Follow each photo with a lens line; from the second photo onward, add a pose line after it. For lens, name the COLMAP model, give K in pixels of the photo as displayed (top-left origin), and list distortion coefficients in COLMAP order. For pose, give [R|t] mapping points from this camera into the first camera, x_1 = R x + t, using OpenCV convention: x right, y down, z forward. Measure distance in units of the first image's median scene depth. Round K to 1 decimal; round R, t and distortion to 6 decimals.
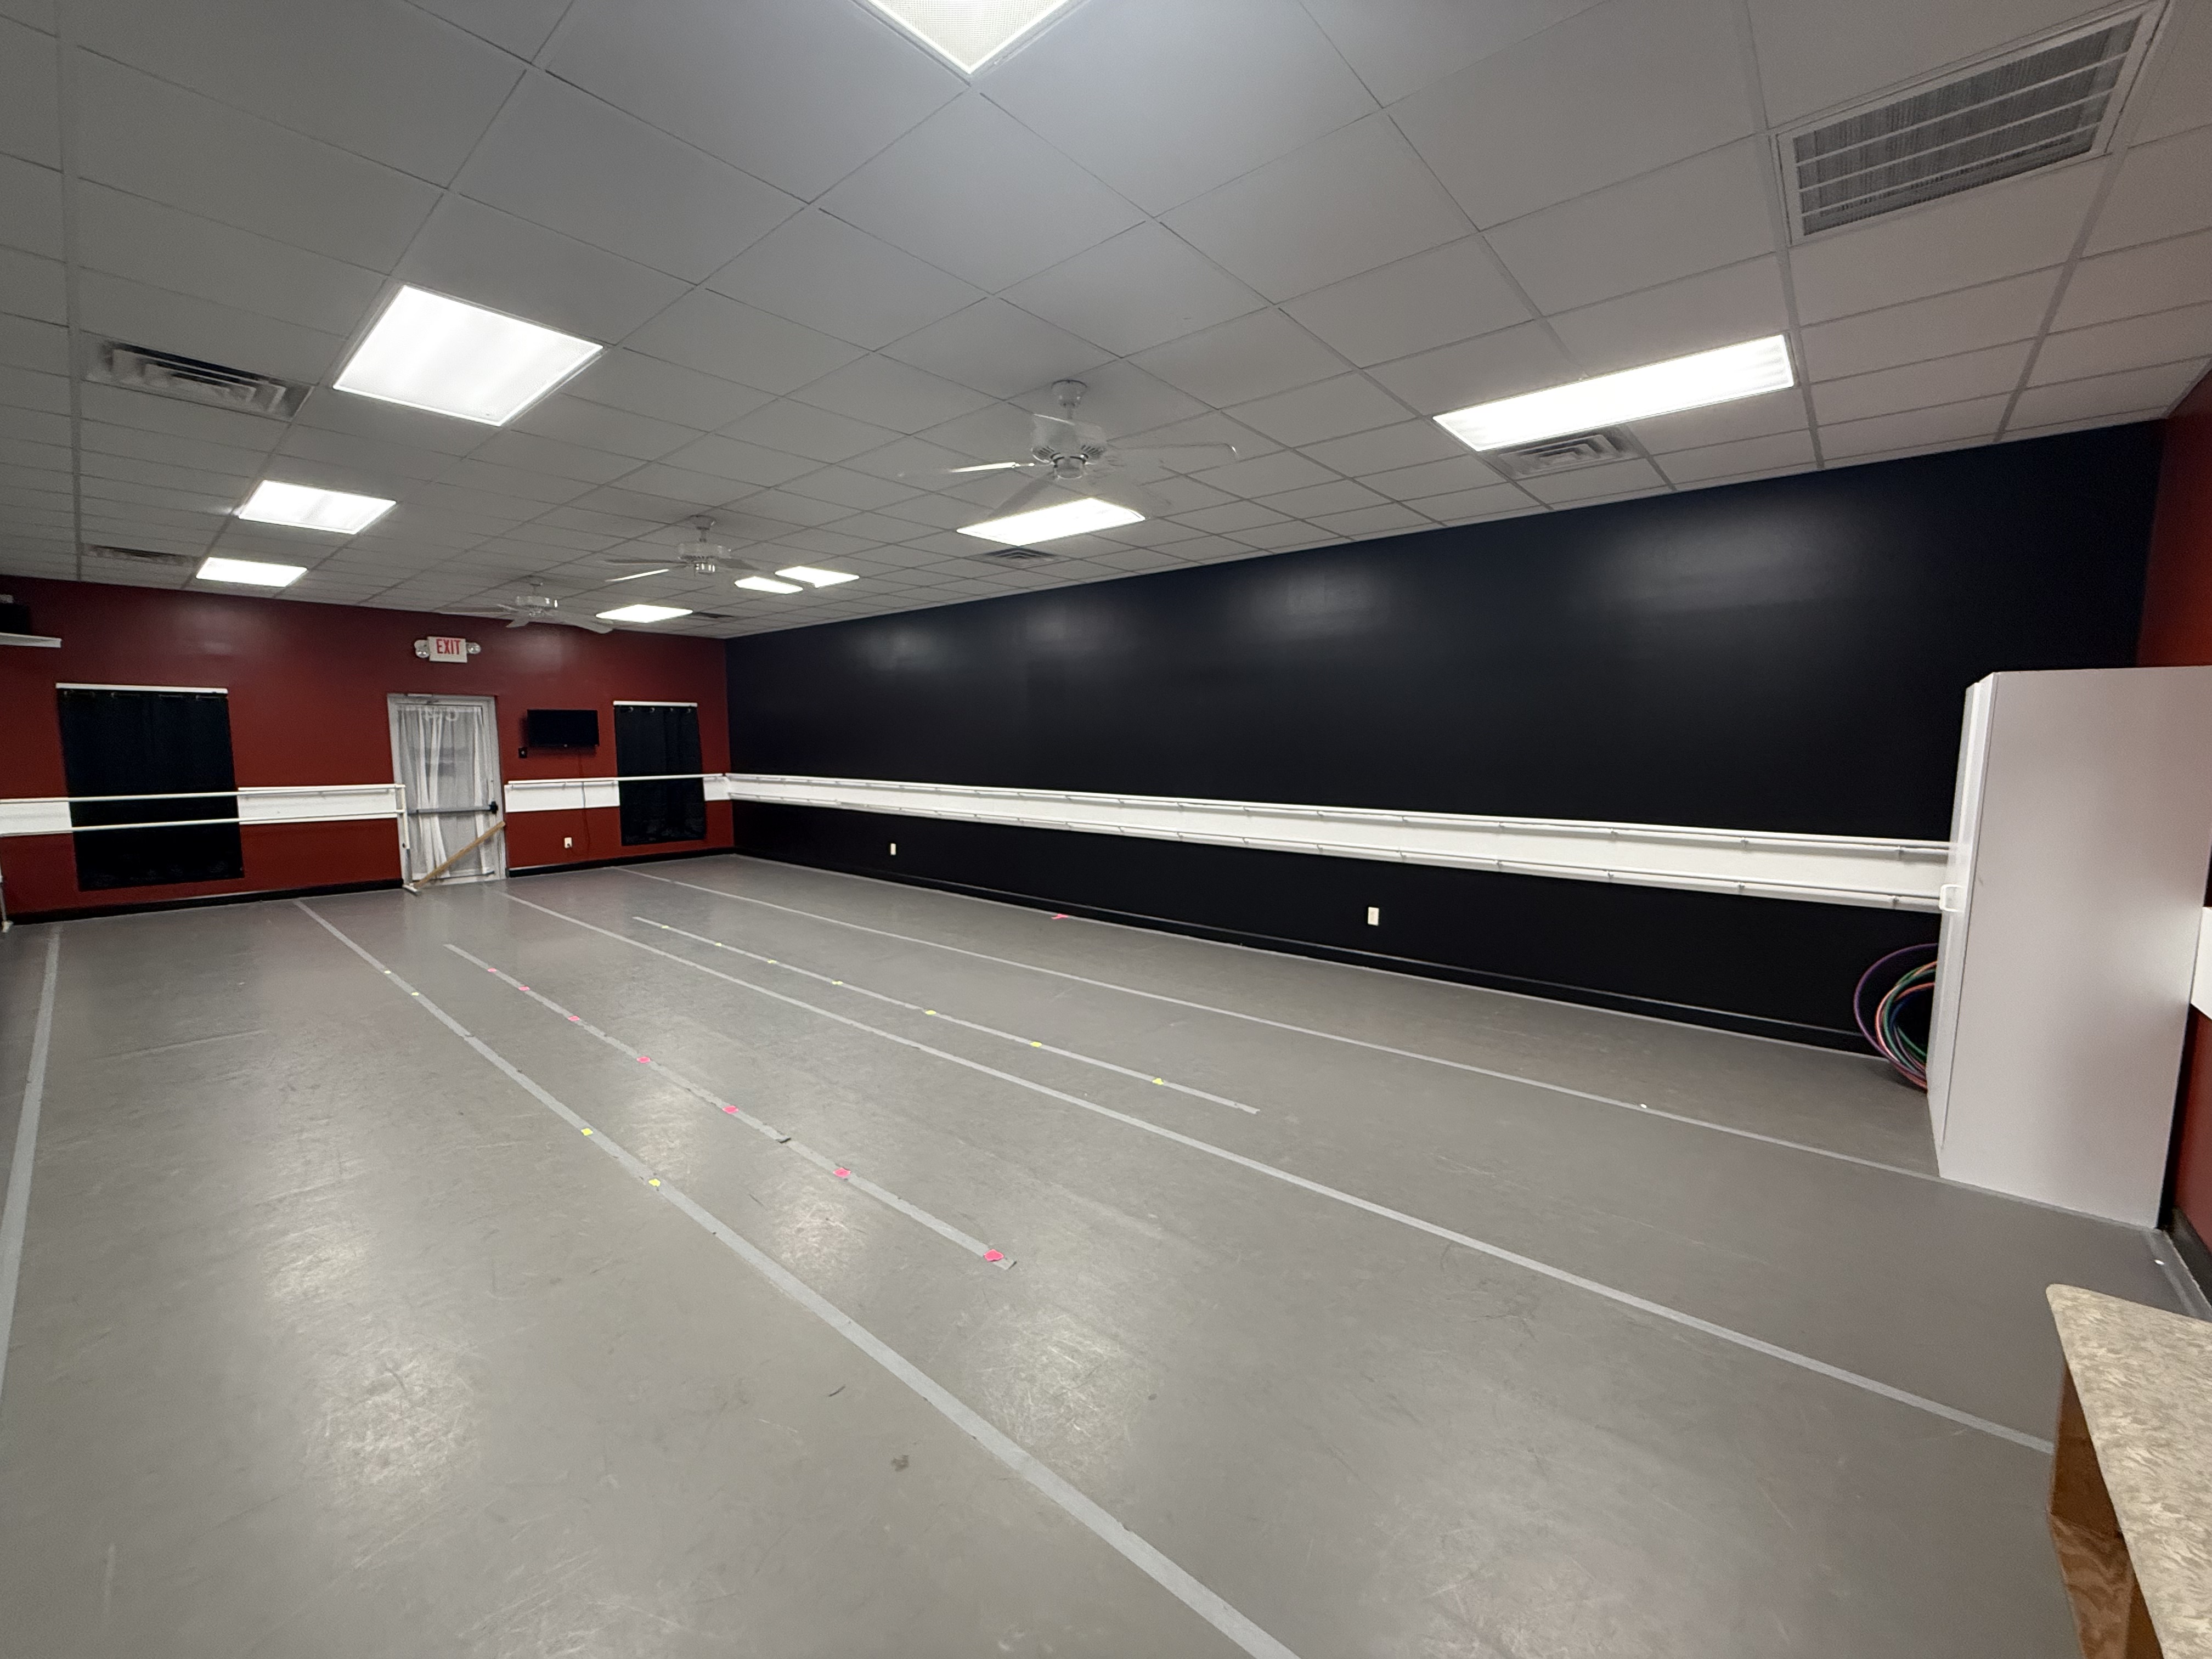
lens RADIAL K [[883.6, 0, 1100.7], [0, 883.6, 827.1], [0, 0, 1]] dist [0.000515, 0.000066]
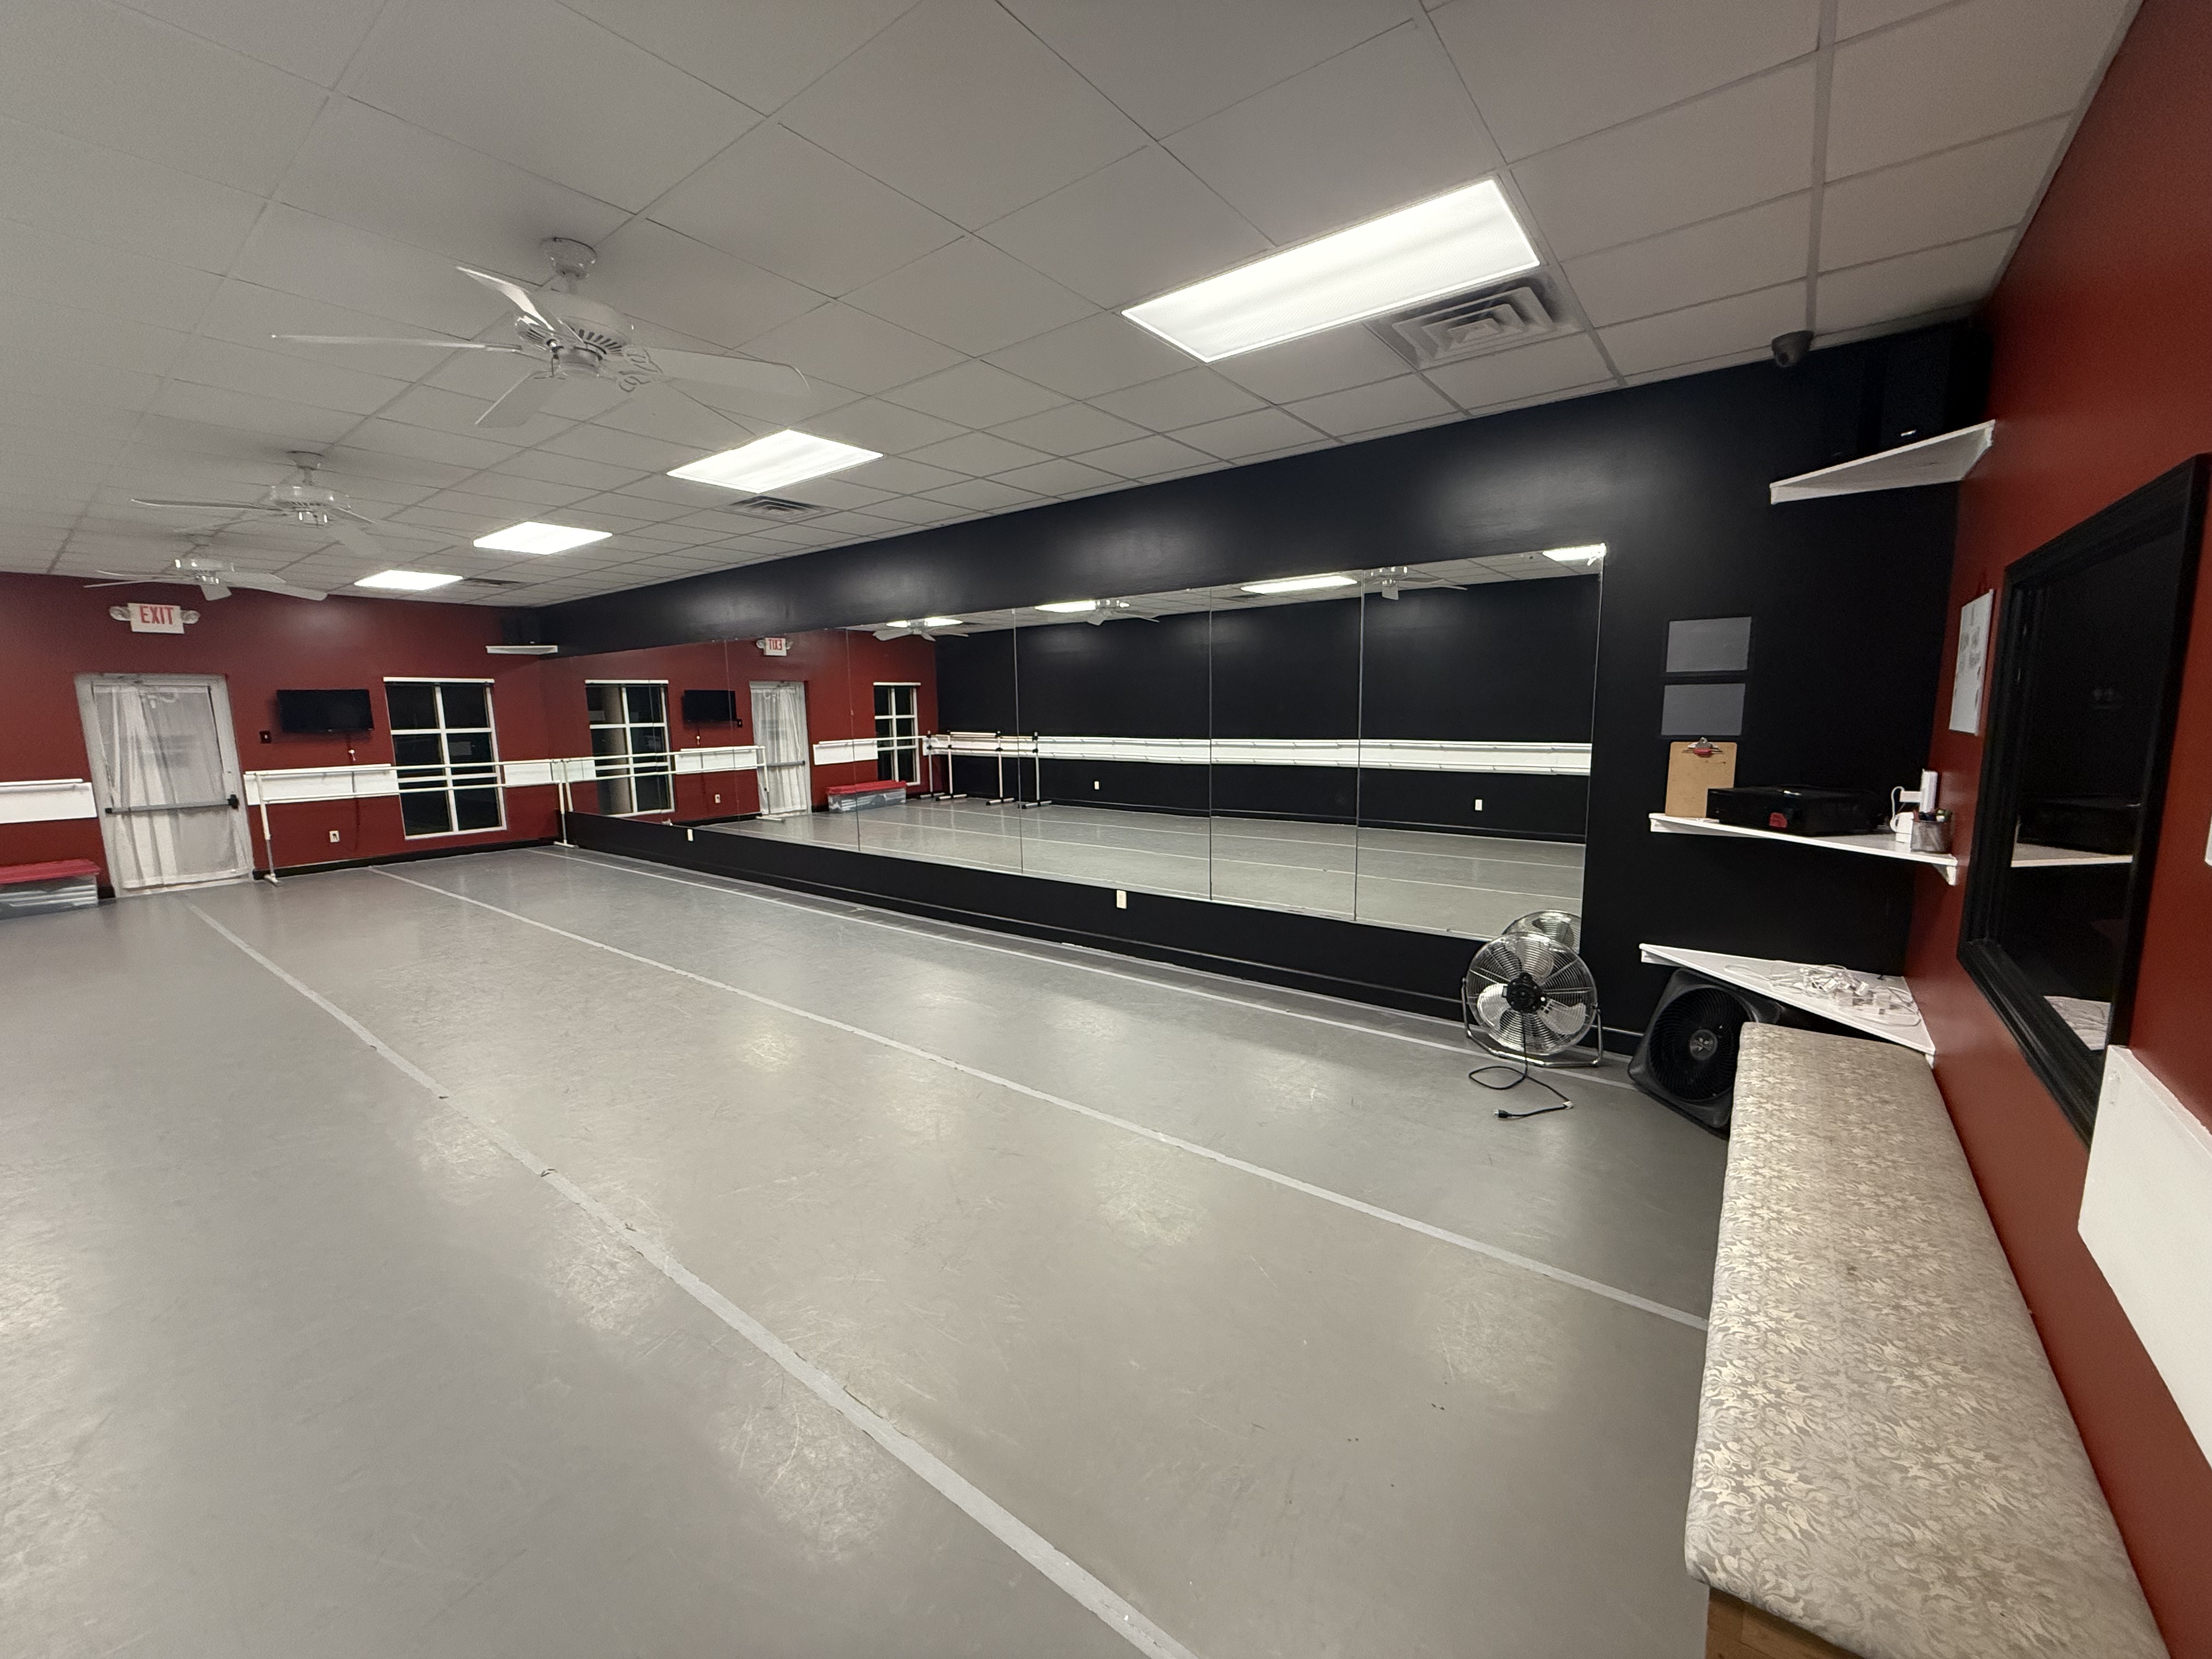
lens RADIAL K [[898.6, 0, 1110.6], [0, 898.6, 823.7], [0, 0, 1]] dist [0.001135, 0.000052]
pose [[0.996687, -0.027260, 0.076630, 0.109244], [0.024953, 0.999211, 0.030913, -0.006481], [-0.077413, -0.028899, 0.996580, 0.055858]]
